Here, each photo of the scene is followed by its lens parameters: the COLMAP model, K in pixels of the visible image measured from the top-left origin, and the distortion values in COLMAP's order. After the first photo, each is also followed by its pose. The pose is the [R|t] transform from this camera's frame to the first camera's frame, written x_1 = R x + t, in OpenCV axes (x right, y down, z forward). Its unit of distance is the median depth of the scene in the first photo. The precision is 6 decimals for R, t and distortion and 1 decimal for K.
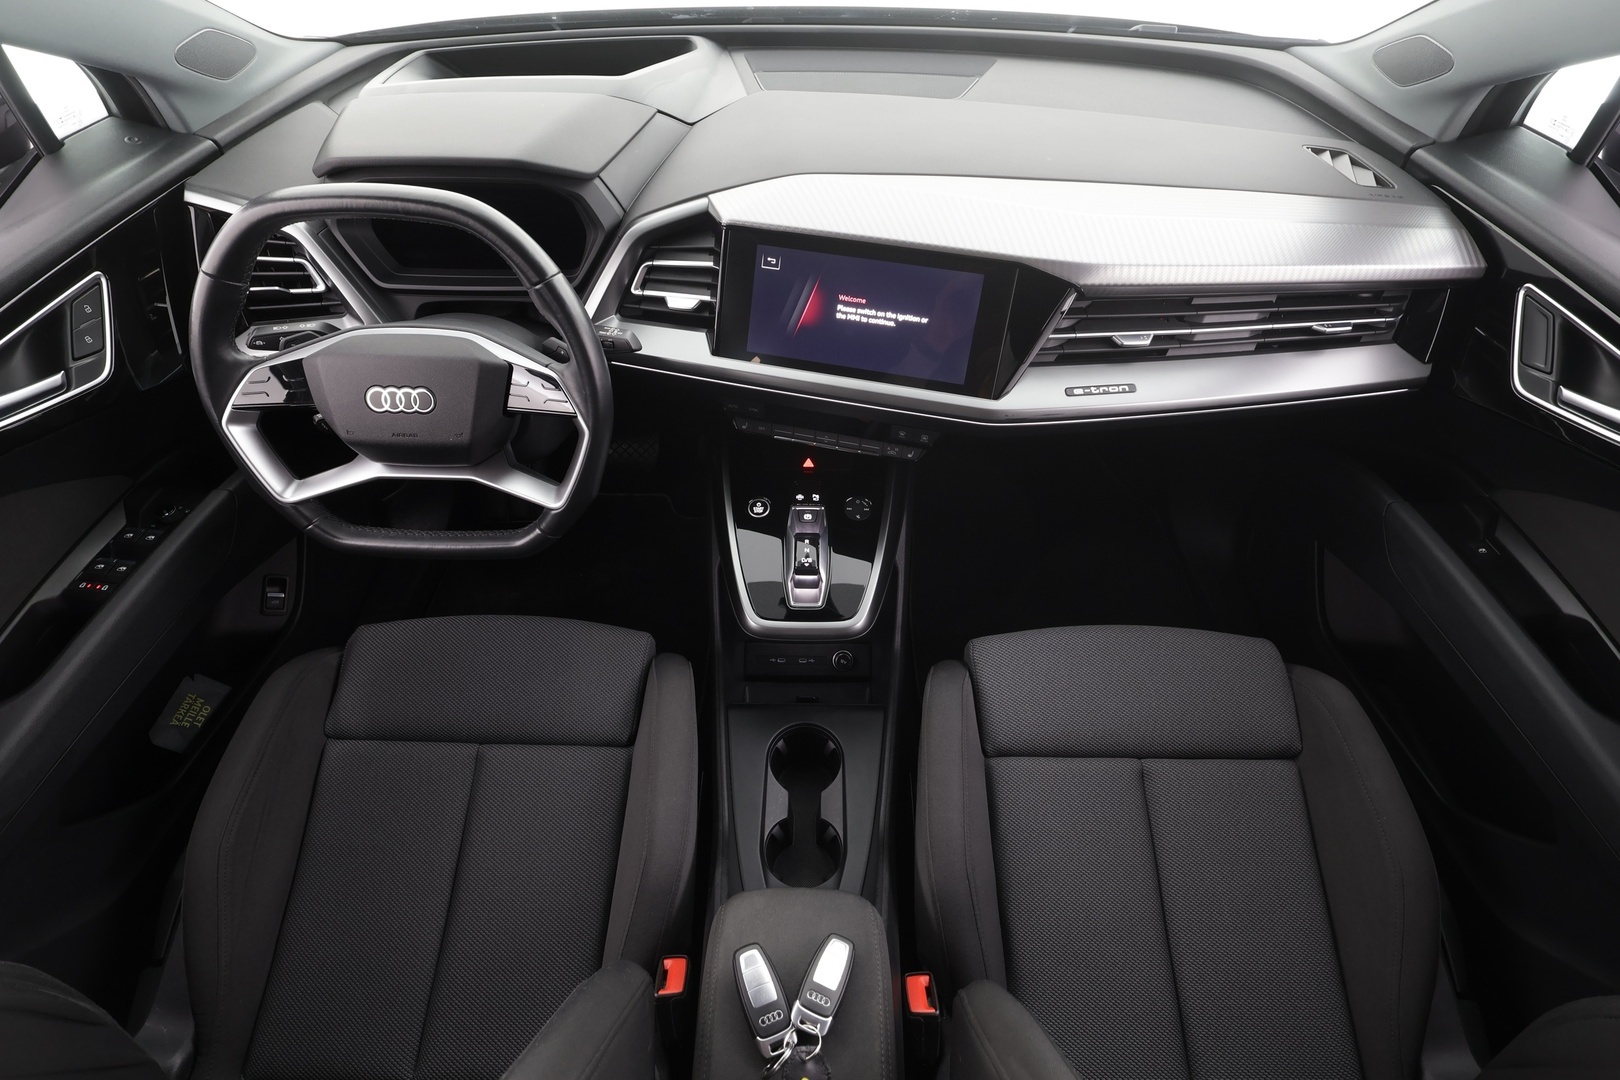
lens RADIAL K [[802.0, 0, 810.0], [0, 802.0, 540.0], [0, 0, 1]] dist [-0.002676, 0.001051]
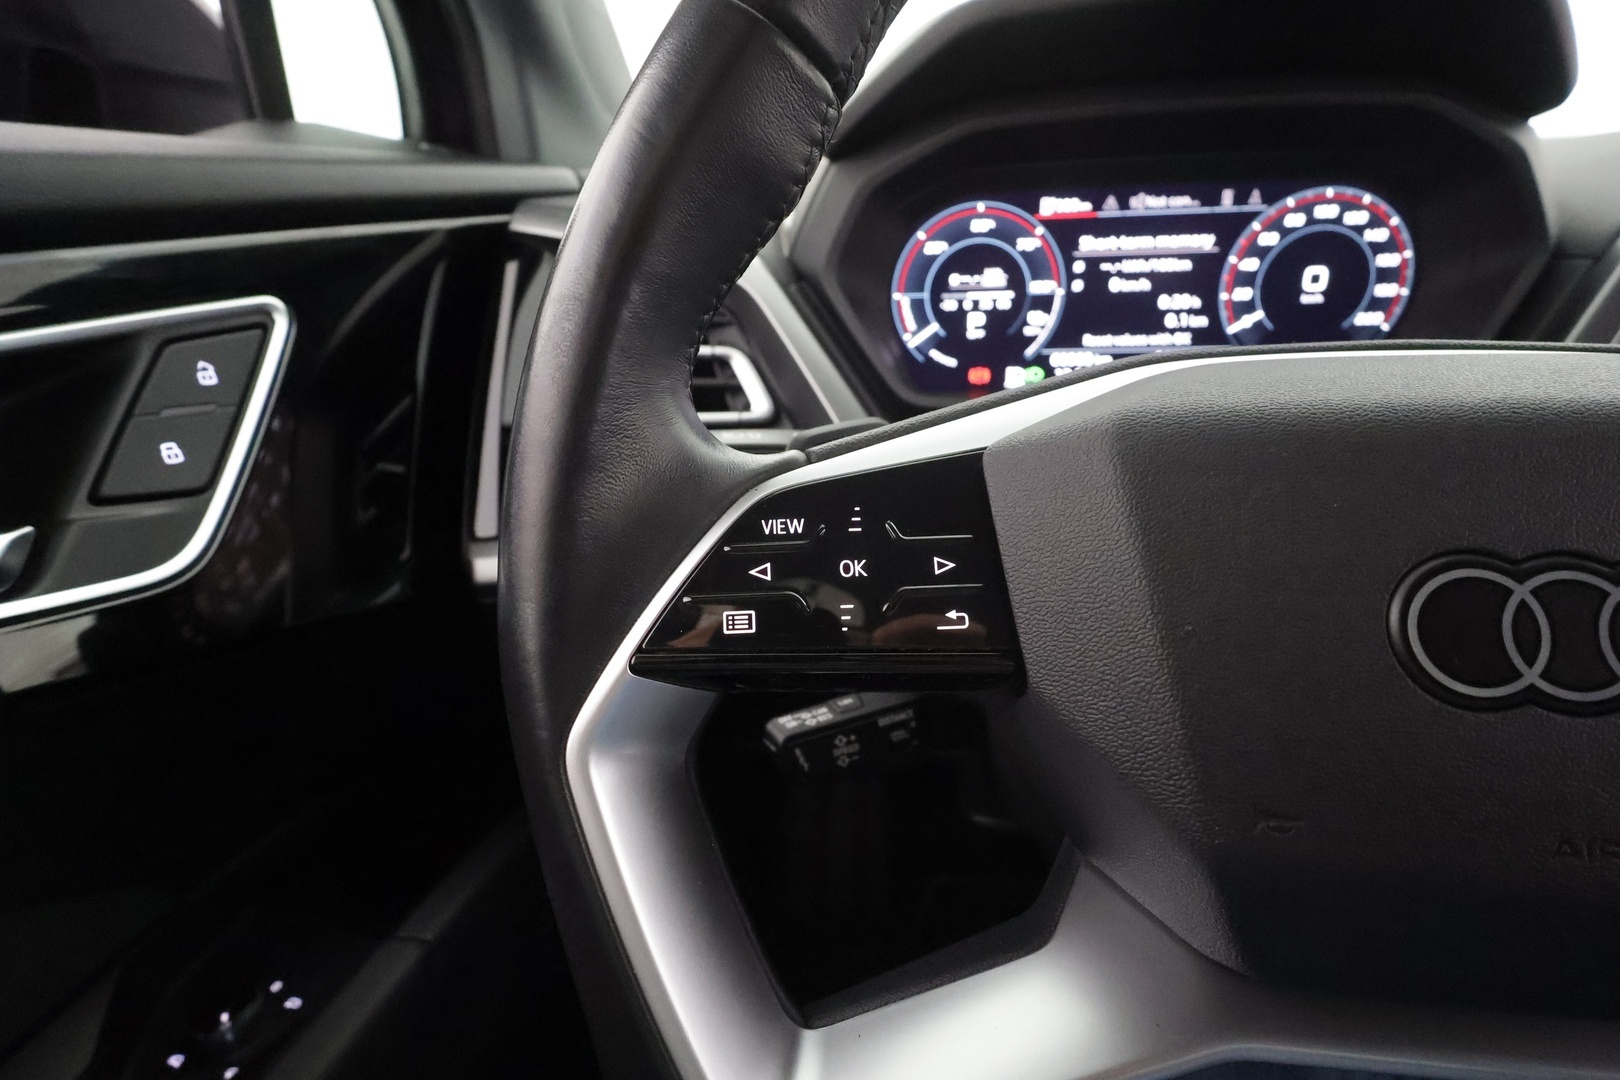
lens RADIAL K [[753.9, 0, 810.0], [0, 753.9, 540.0], [0, 0, 1]] dist [-0.003523, 0.000021]
pose [[0.992817, 0.001482, -0.119631, -0.570908], [-0.049784, 0.914360, -0.401830, -0.104620], [0.108791, 0.404900, 0.907866, 0.715109]]
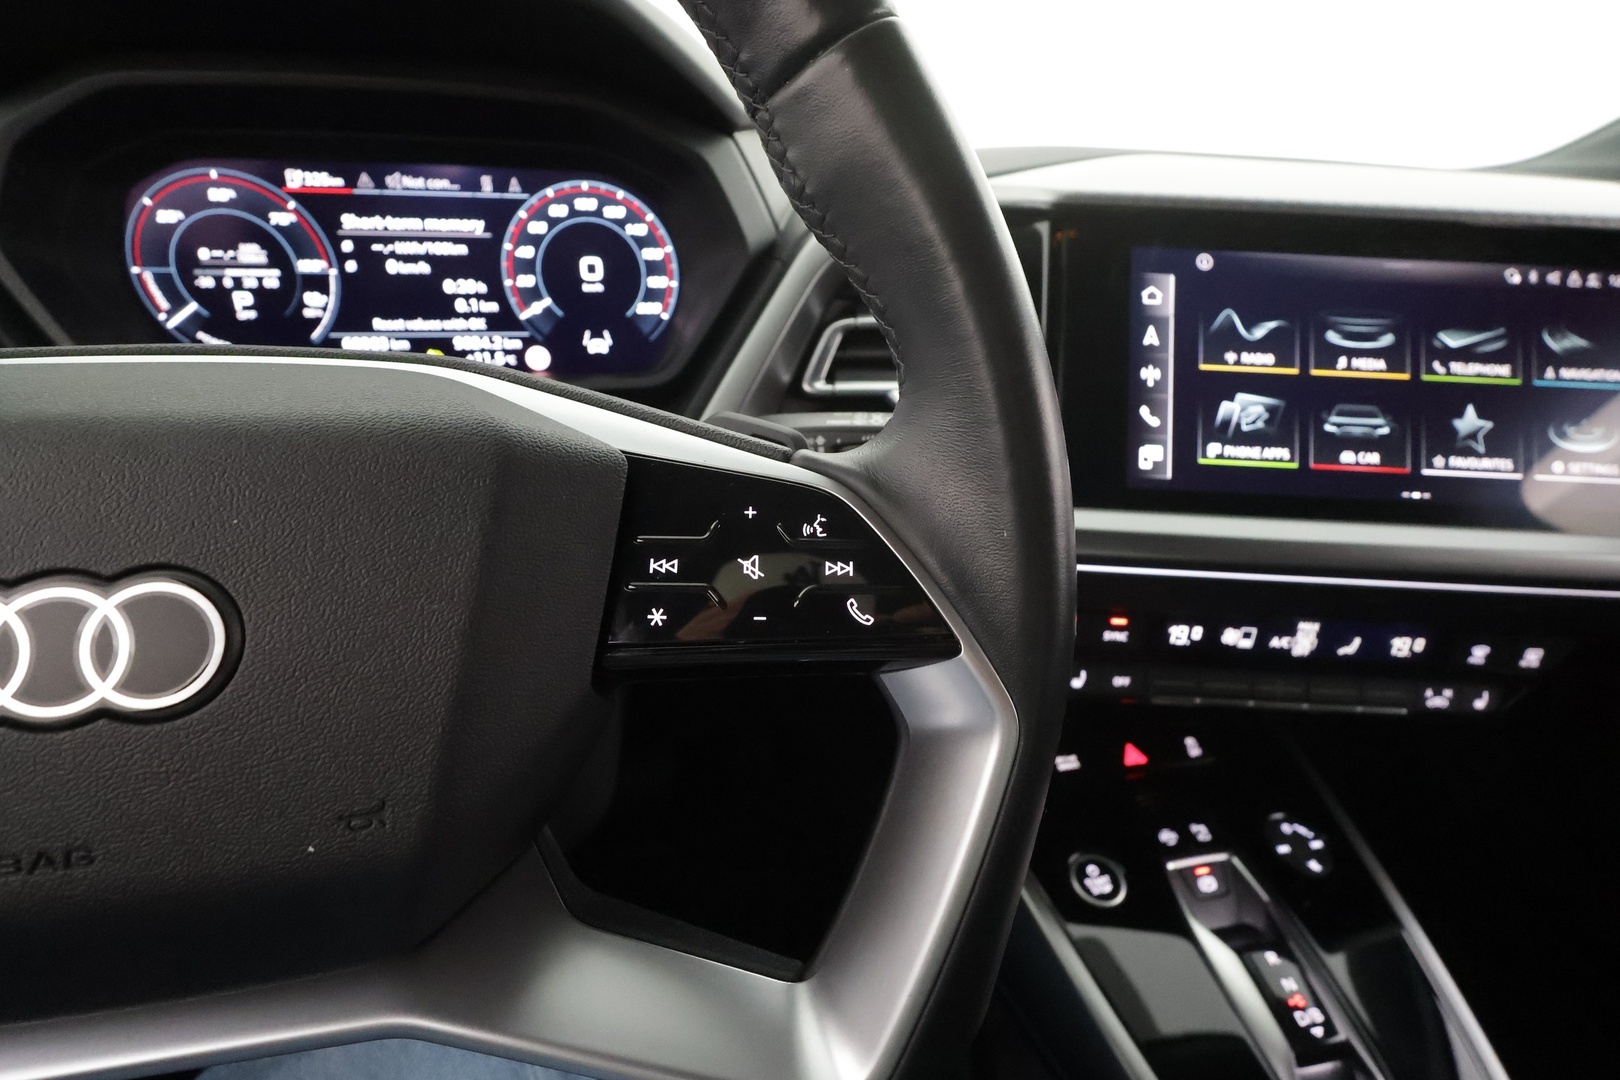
lens RADIAL K [[753.9, 0, 810.0], [0, 753.9, 540.0], [0, 0, 1]] dist [-0.003523, 0.000021]
pose [[0.976195, -0.069486, 0.205463, -0.322889], [0.139905, 0.925606, -0.351682, -0.100844], [-0.165740, 0.372056, 0.913293, 0.703386]]
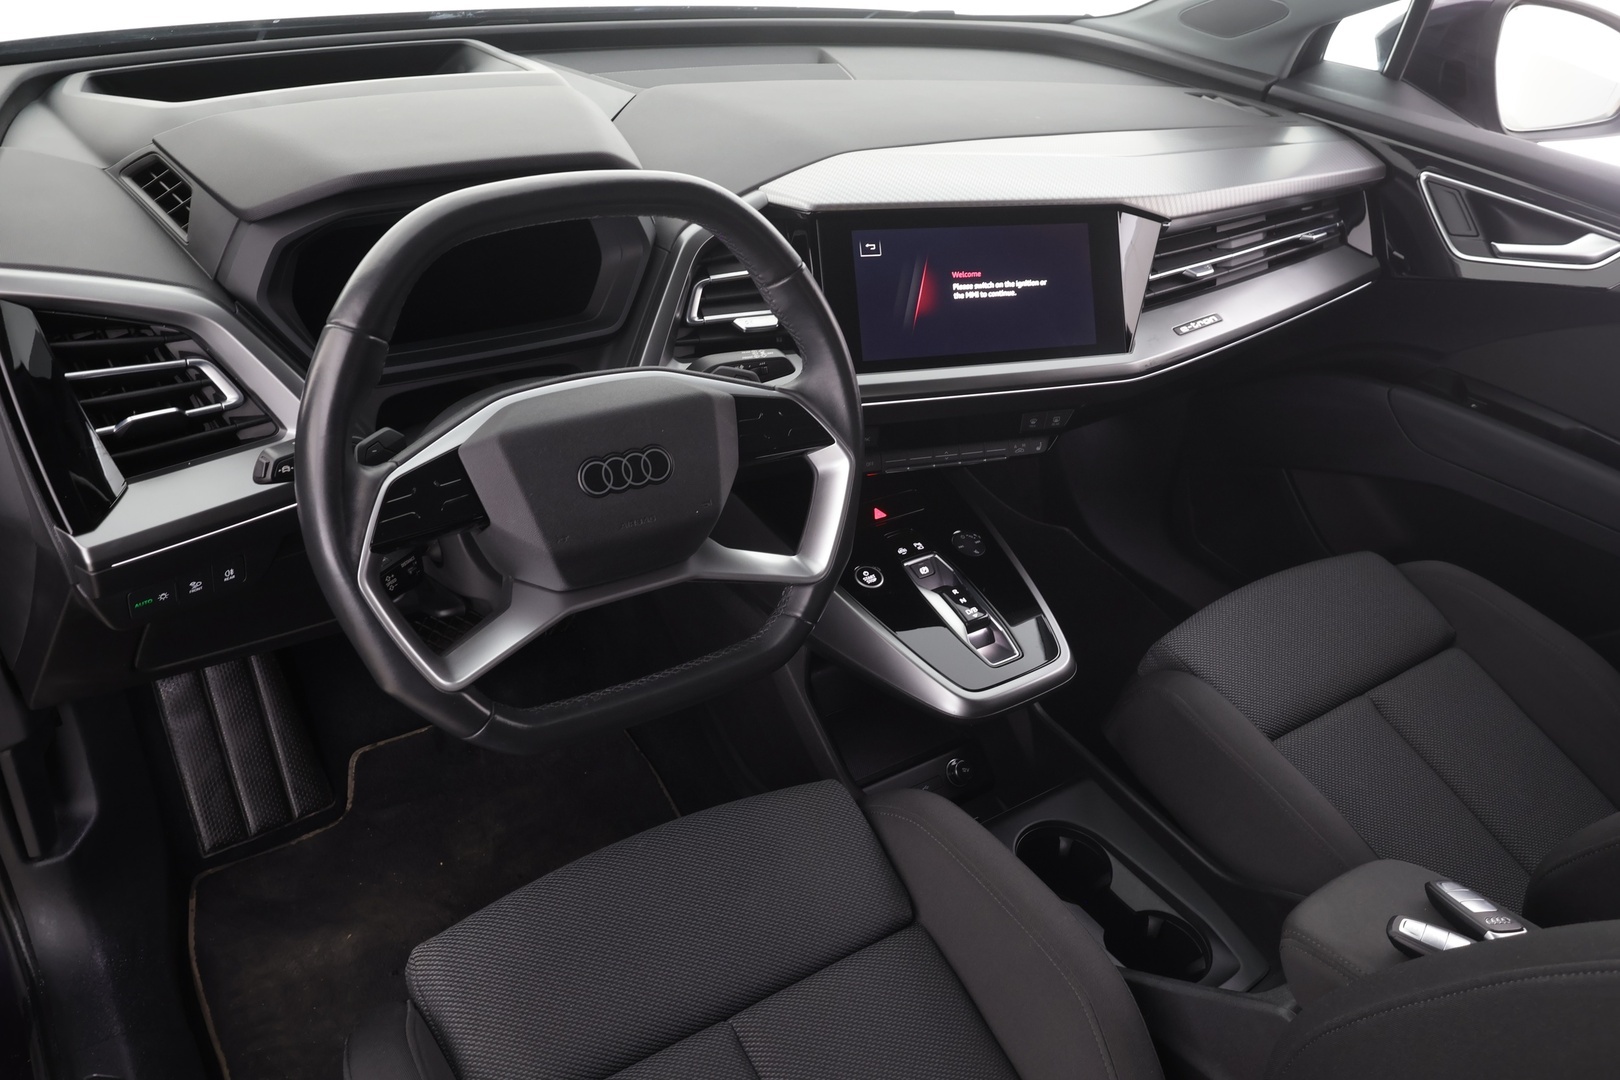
lens RADIAL K [[1254.7, 0, 822.3], [0, 1254.7, 517.8], [0, 0, 1]] dist [0.003422, -0.006255]
pose [[0.807138, -0.244307, 0.537440, -0.825989], [0.365289, 0.921835, -0.129555, 0.051255], [-0.463780, 0.300890, 0.833291, 0.043477]]
